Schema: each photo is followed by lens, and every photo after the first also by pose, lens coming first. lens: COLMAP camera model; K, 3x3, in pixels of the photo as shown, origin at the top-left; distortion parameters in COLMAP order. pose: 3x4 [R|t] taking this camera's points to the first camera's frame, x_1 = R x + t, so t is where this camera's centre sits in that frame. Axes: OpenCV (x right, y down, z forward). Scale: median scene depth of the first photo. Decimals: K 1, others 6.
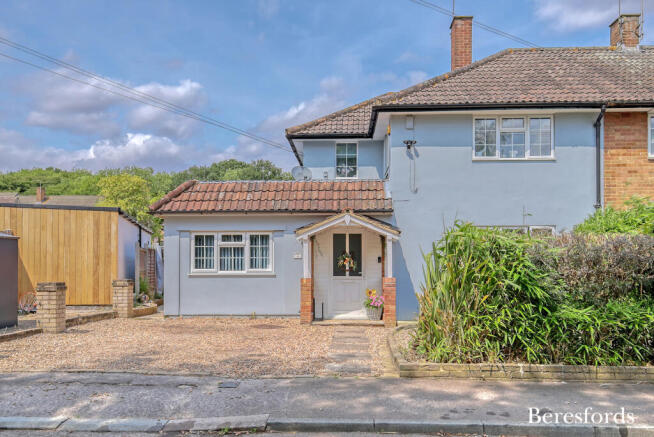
lens RADIAL K [[361.9, 0, 327.0], [0, 361.9, 218.5], [0, 0, 1]] dist [0.001482, -0.000014]
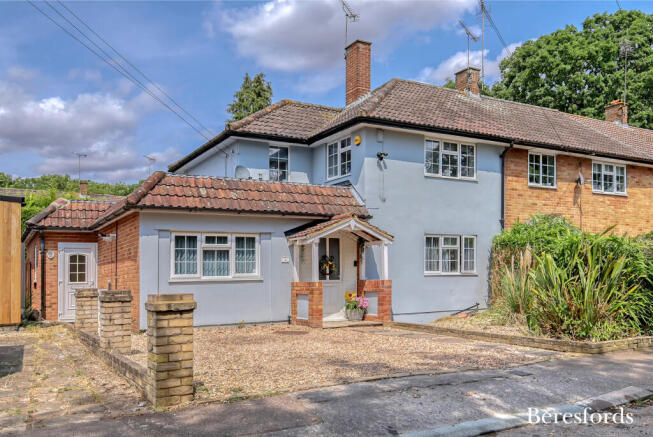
lens RADIAL K [[363.1, 0, 326.1], [0, 363.1, 227.2], [0, 0, 1]] dist [0.000972, -0.000018]
pose [[0.930622, 0.034409, 0.364362, -0.337179], [-0.037279, 0.999305, 0.000844, 0.011599], [-0.364080, -0.014368, 0.931257, 0.056113]]
